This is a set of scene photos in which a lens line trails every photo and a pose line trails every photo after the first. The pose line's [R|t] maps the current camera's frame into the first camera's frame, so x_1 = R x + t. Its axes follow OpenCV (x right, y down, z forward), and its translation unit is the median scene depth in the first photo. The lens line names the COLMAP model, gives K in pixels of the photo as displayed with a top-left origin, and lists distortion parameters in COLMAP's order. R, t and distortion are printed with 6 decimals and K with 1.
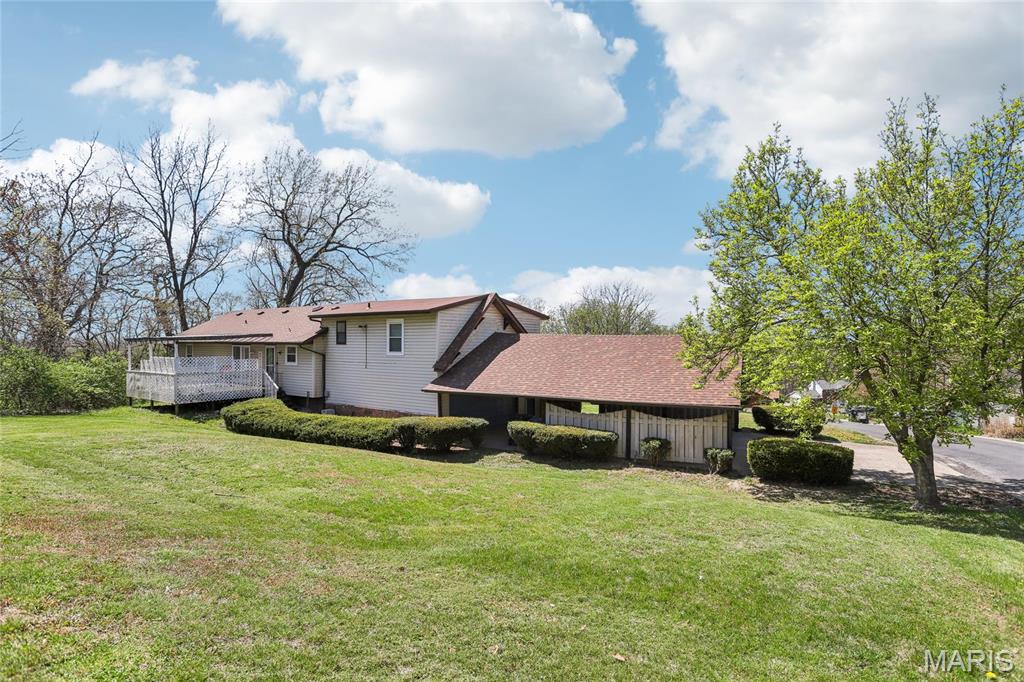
lens RADIAL K [[535.3, 0, 505.0], [0, 535.3, 336.8], [0, 0, 1]] dist [-0.092132, 0.052725]
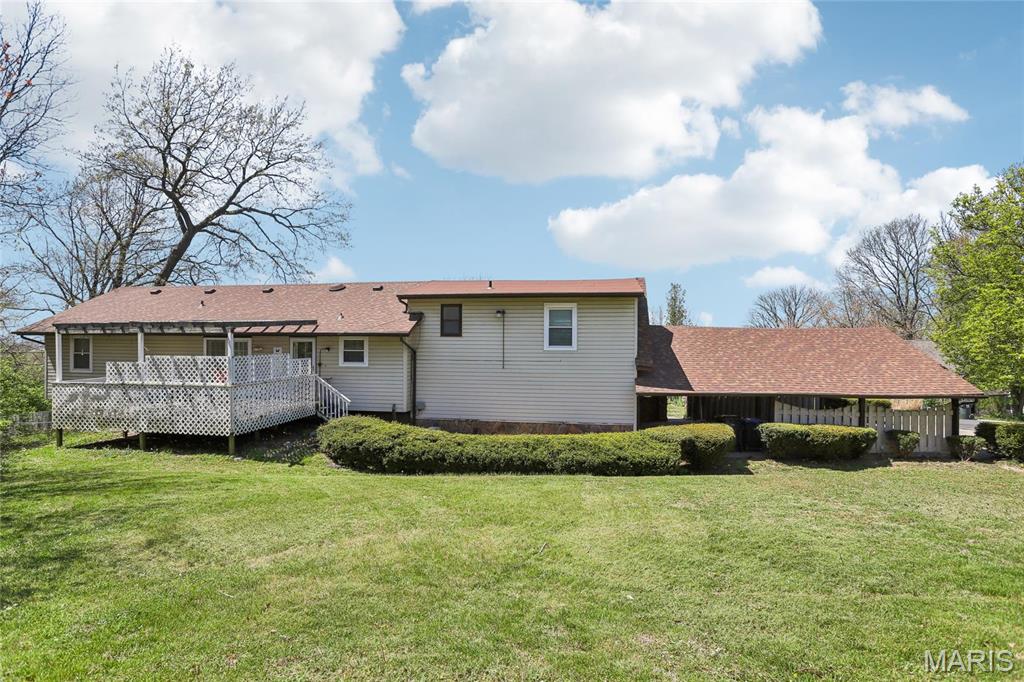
lens RADIAL K [[535.3, 0, 505.0], [0, 535.3, 336.8], [0, 0, 1]] dist [-0.092132, 0.052725]
pose [[0.902213, 0.006885, 0.431236, -0.564945], [-0.008460, 0.999963, 0.001736, 0.013400], [-0.431208, -0.005214, 0.902238, 0.311354]]
